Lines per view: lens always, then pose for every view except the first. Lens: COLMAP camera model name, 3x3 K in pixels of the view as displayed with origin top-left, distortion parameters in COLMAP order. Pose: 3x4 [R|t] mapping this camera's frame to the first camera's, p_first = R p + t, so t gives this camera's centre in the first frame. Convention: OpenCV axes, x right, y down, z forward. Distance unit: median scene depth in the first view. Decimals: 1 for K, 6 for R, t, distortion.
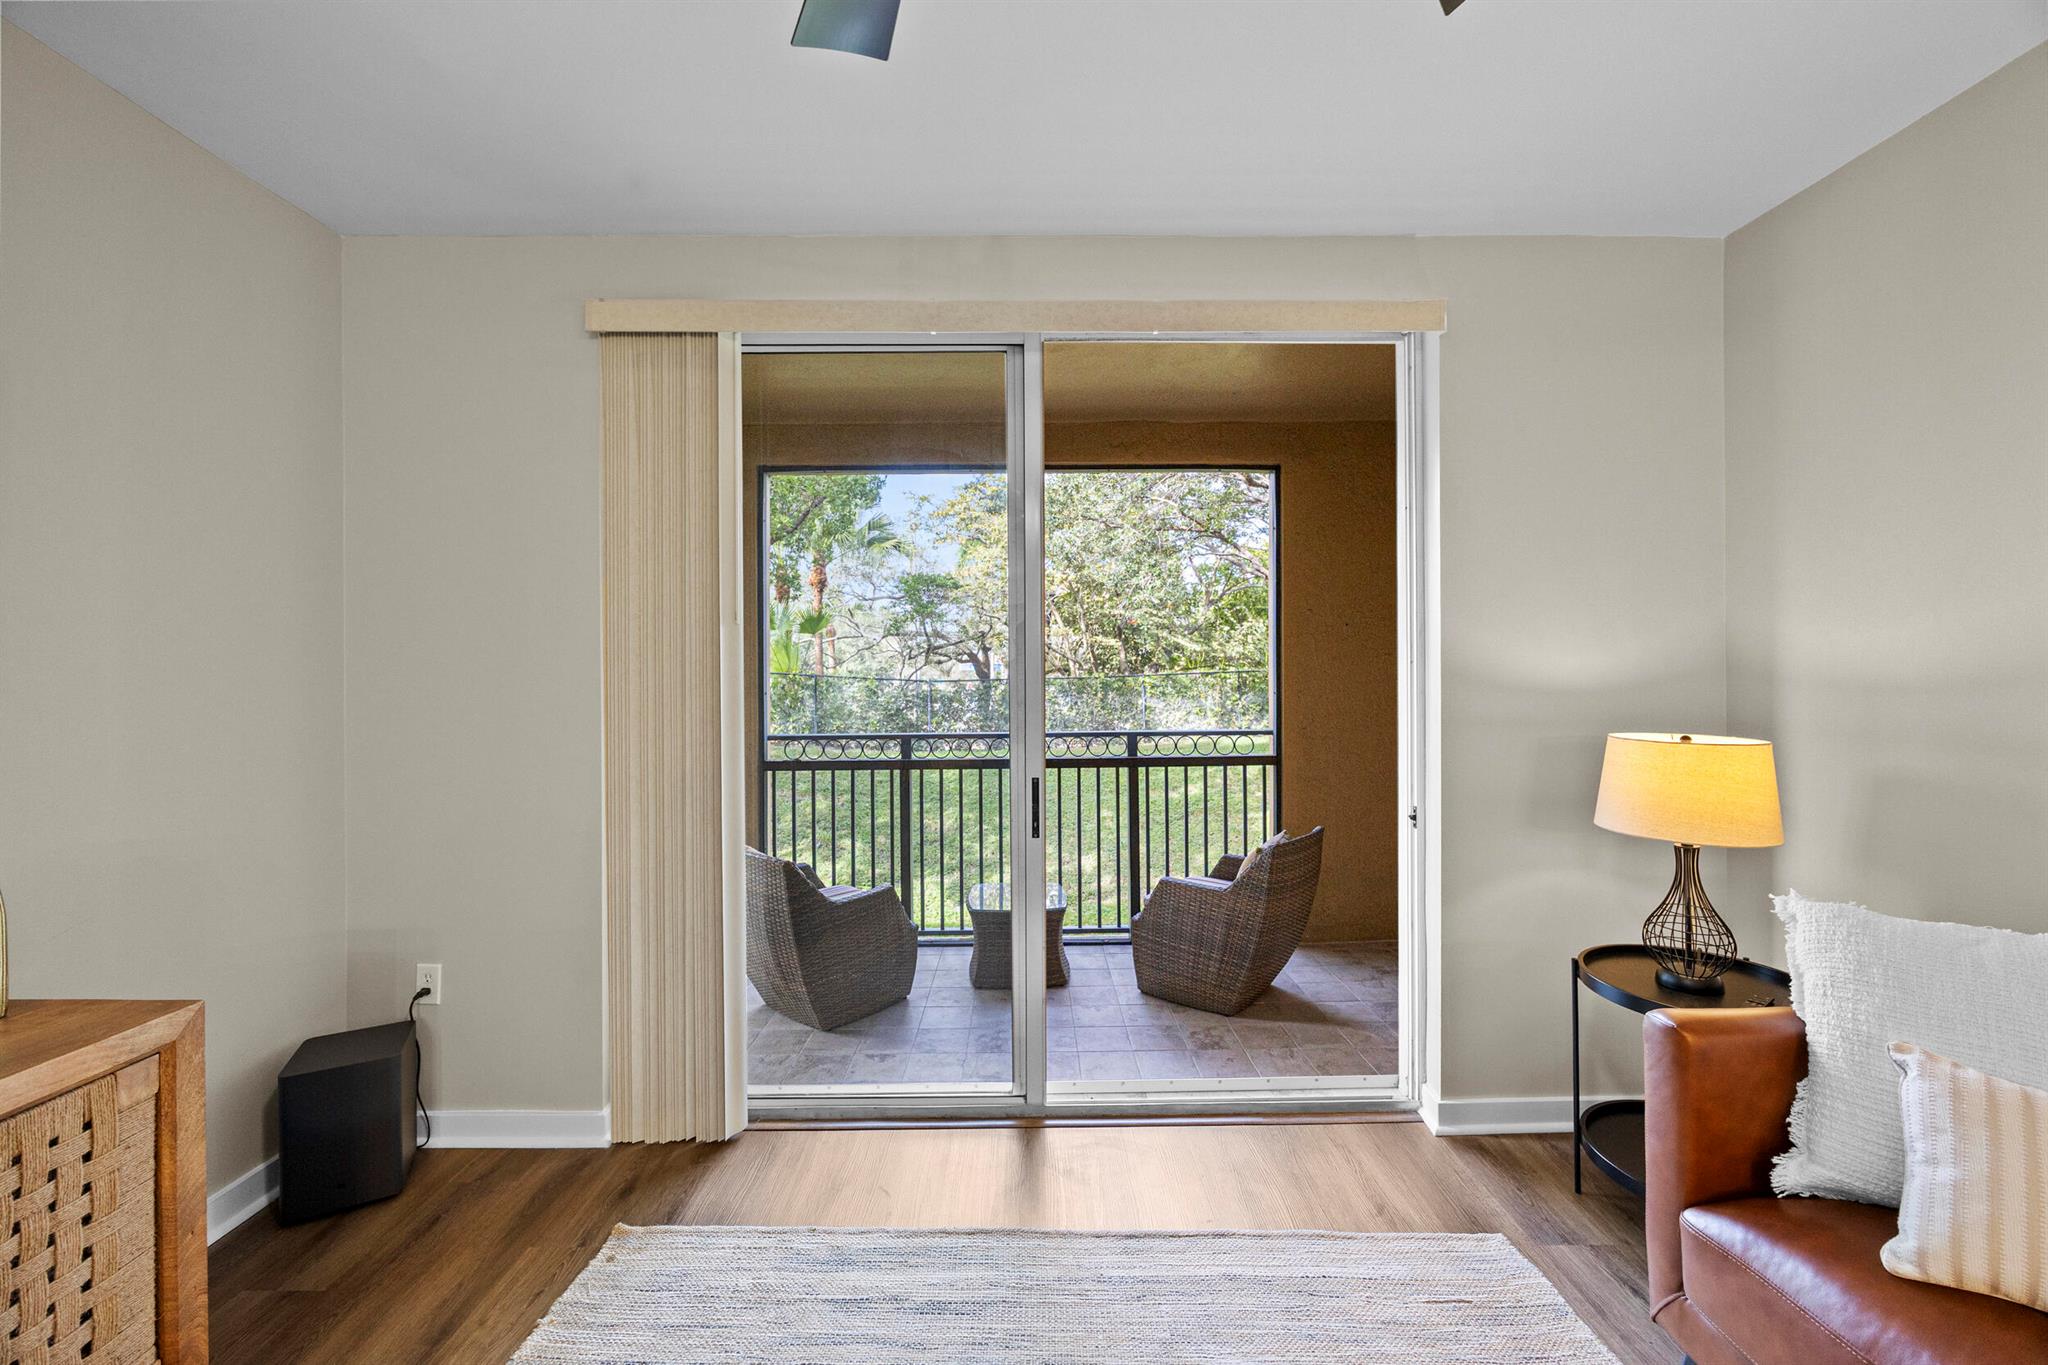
lens RADIAL K [[776.4, 0, 1030.9], [0, 776.4, 675.0], [0, 0, 1]] dist [-0.001120, -0.000429]
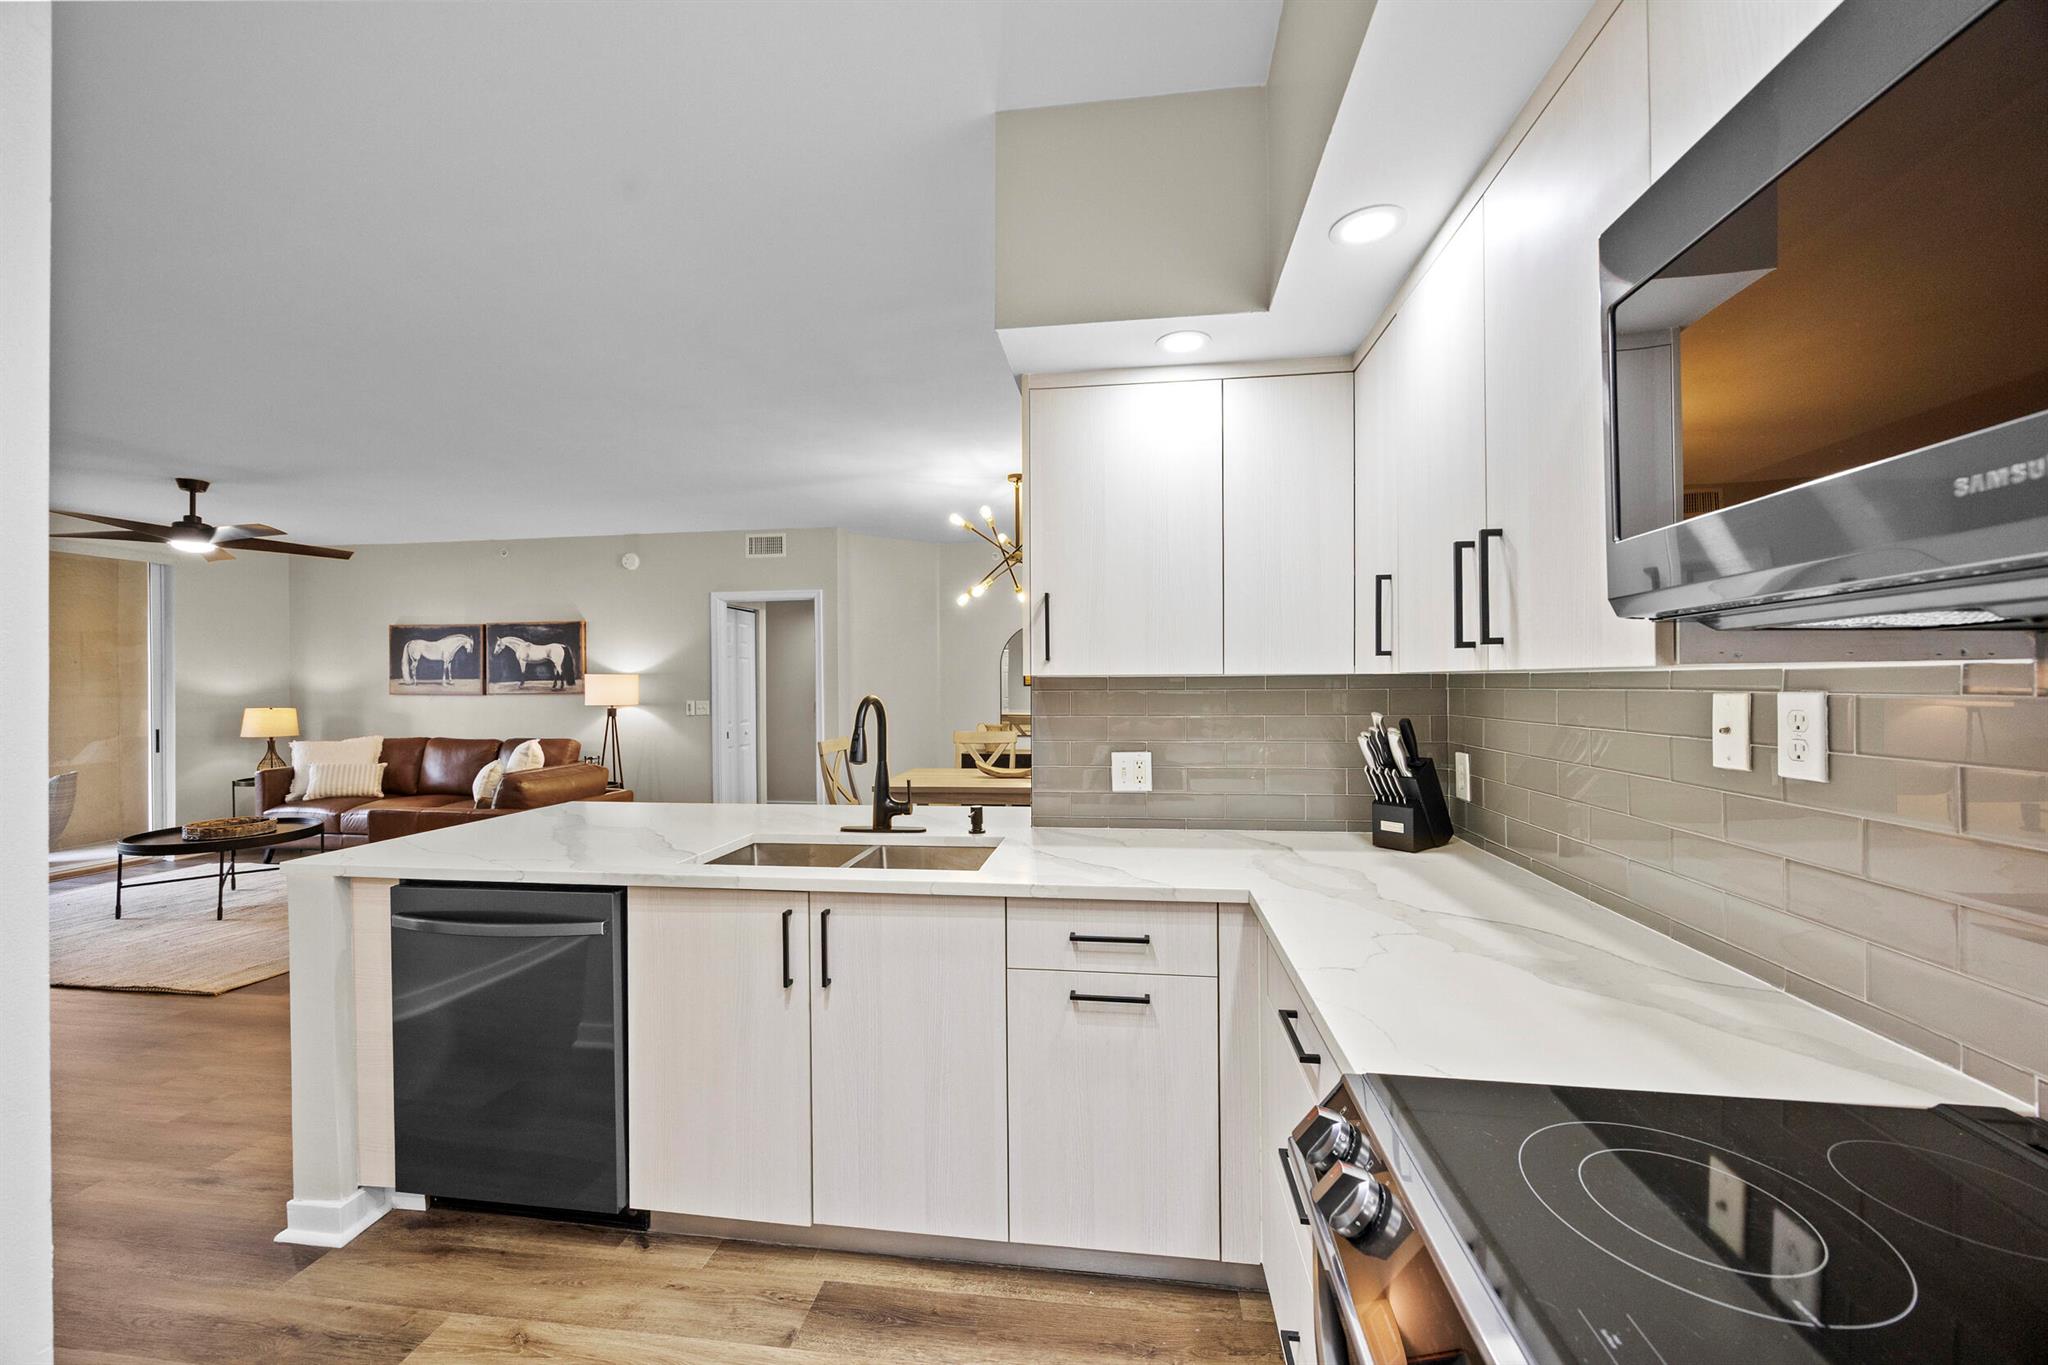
lens RADIAL K [[776.4, 0, 1032.2], [0, 776.4, 685.7], [0, 0, 1]] dist [-0.001120, -0.000429]
pose [[0.140409, 0.000916, 0.990093, -0.969736], [0.008343, 0.999963, -0.002109, 0.006870], [-0.990058, 0.008556, 0.140396, -1.315616]]
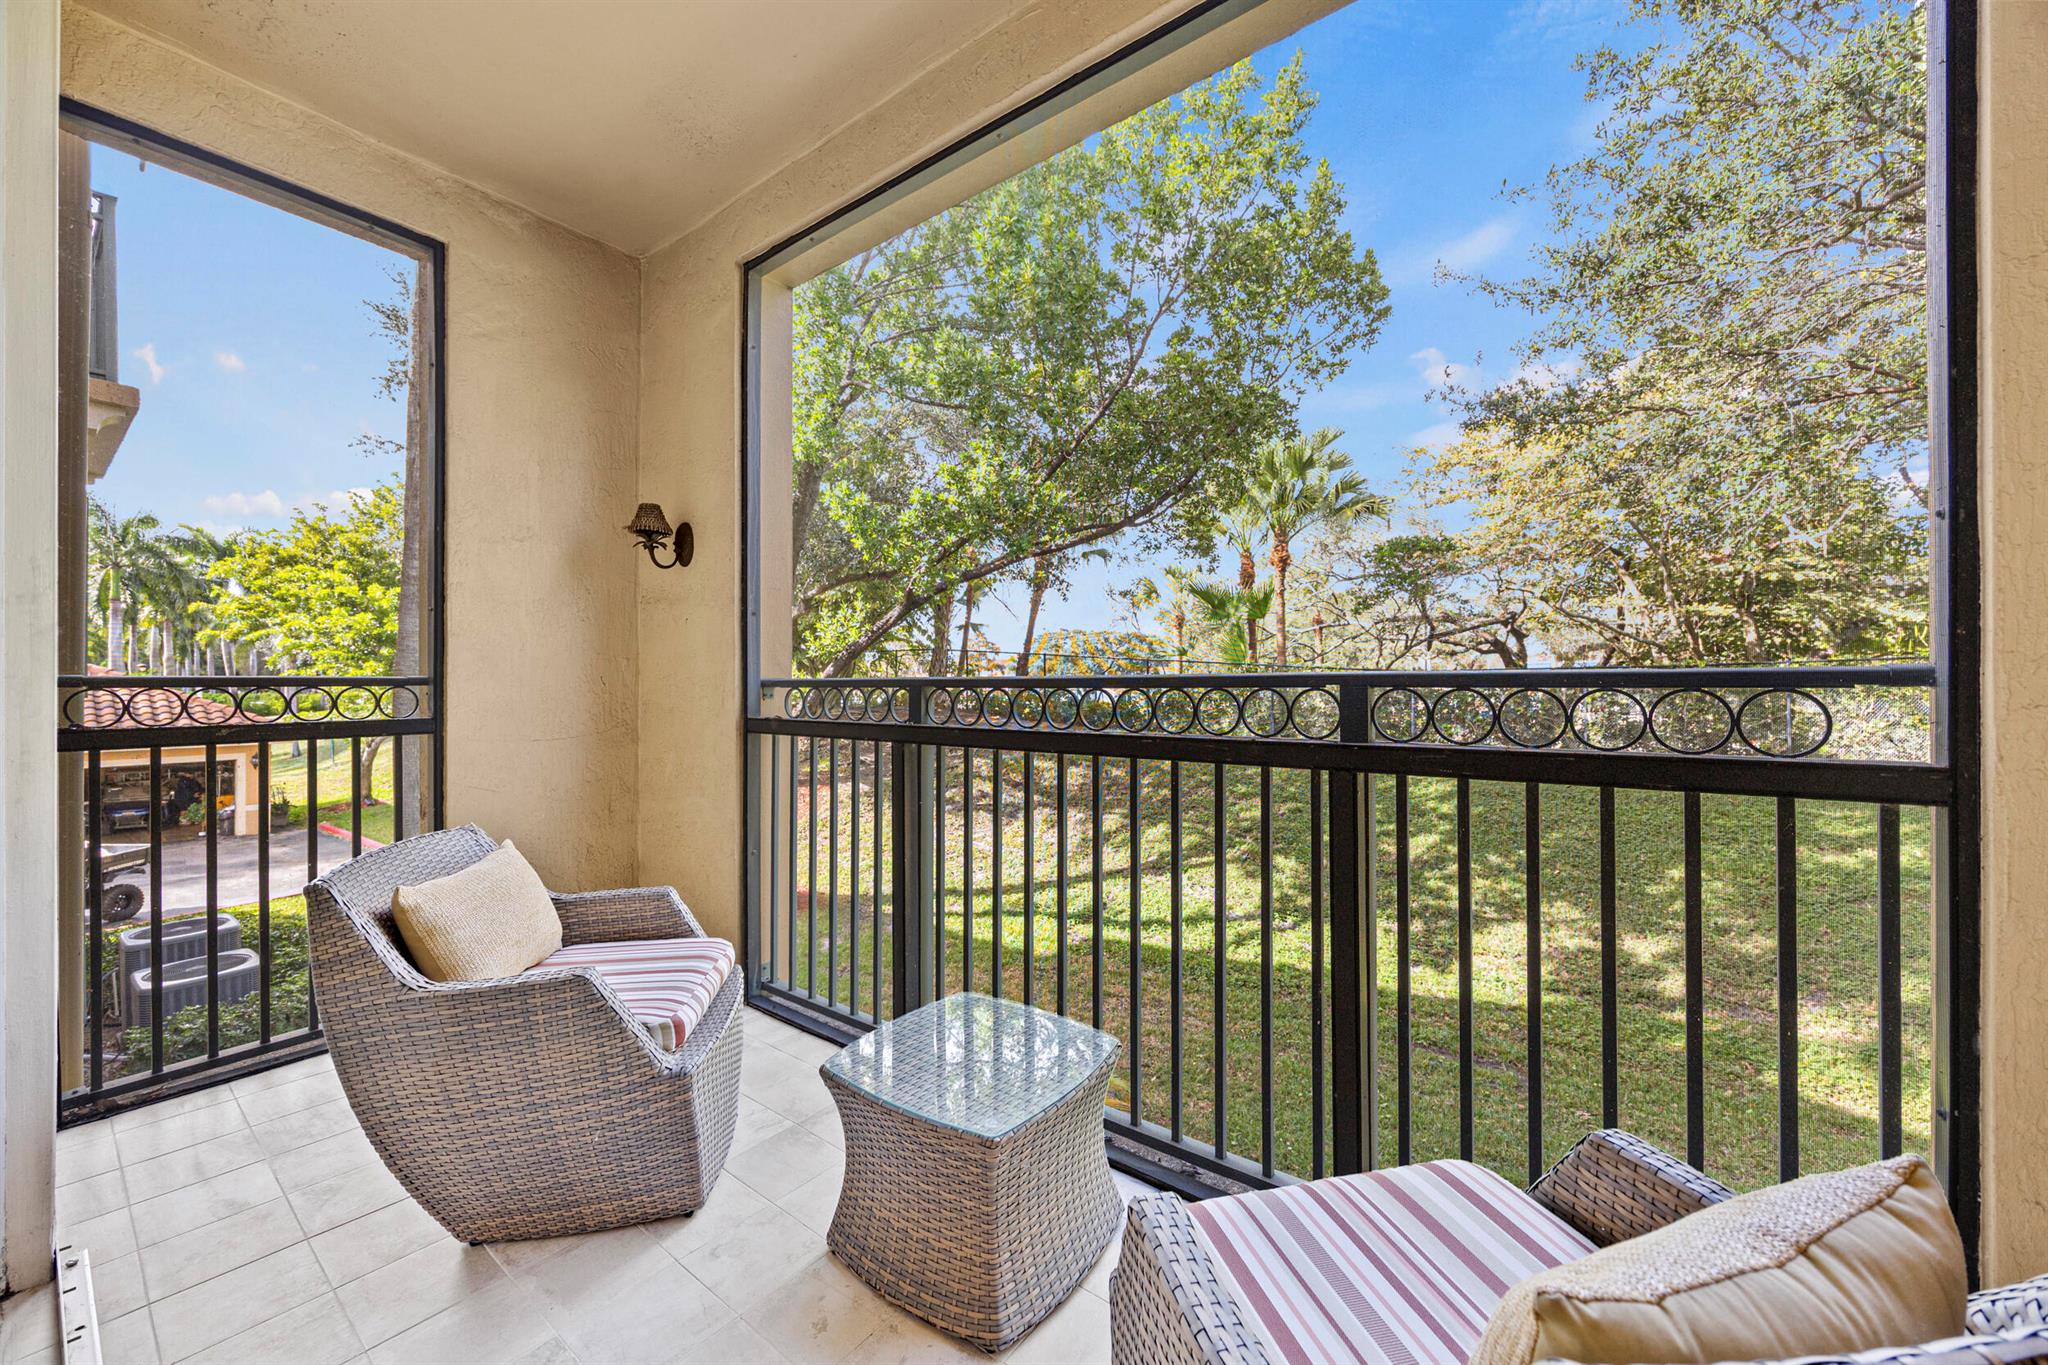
lens RADIAL K [[776.4, 0, 1026.9], [0, 776.4, 677.9], [0, 0, 1]] dist [-0.001120, -0.000429]
pose [[0.787257, 0.003397, -0.616615, 0.230108], [-0.003847, 0.999992, 0.000597, 0.076053], [0.616613, 0.001902, 0.787264, 0.625602]]
